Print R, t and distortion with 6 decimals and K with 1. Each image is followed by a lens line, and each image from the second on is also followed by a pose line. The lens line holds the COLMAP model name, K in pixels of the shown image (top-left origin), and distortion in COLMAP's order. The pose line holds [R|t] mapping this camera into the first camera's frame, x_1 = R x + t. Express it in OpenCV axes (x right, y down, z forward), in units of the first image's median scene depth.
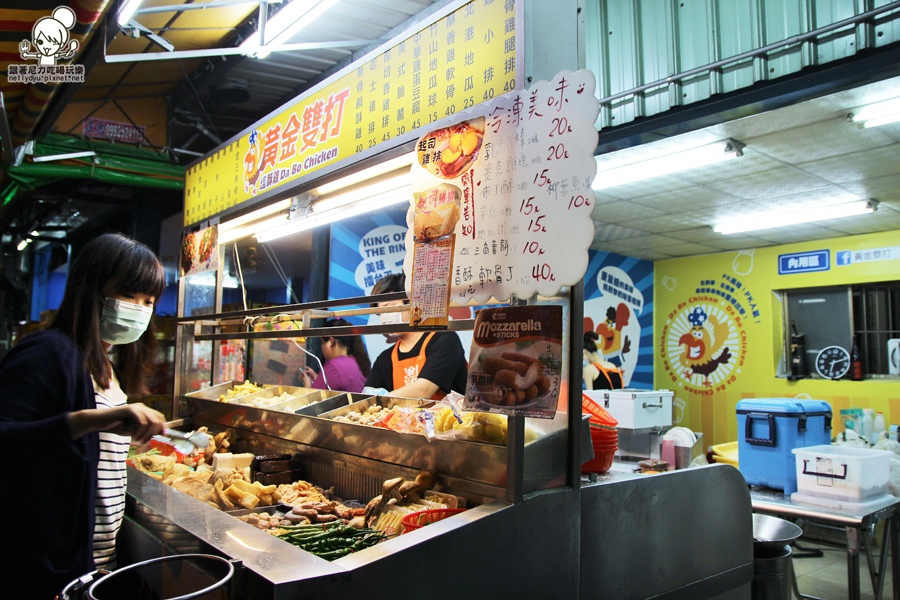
lens RADIAL K [[703.6, 0, 450.0], [0, 703.6, 300.0], [0, 0, 1]] dist [-0.128921, 0.114500]
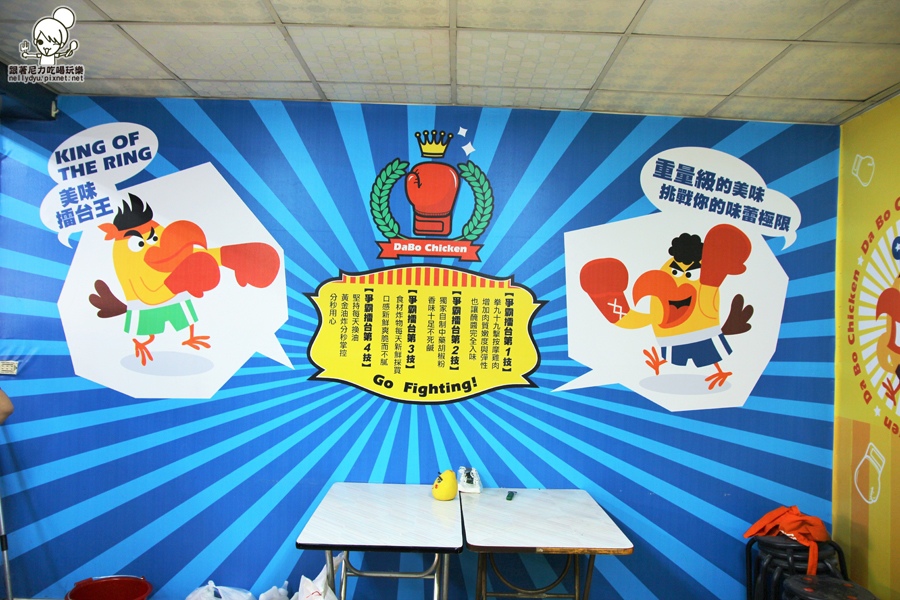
lens RADIAL K [[703.6, 0, 450.0], [0, 703.6, 300.0], [0, 0, 1]] dist [-0.128921, 0.114500]
pose [[0.785874, -0.016353, -0.618171, 0.384917], [0.046511, 0.998382, 0.032718, 0.030544], [0.616635, -0.054464, 0.785363, 0.533166]]
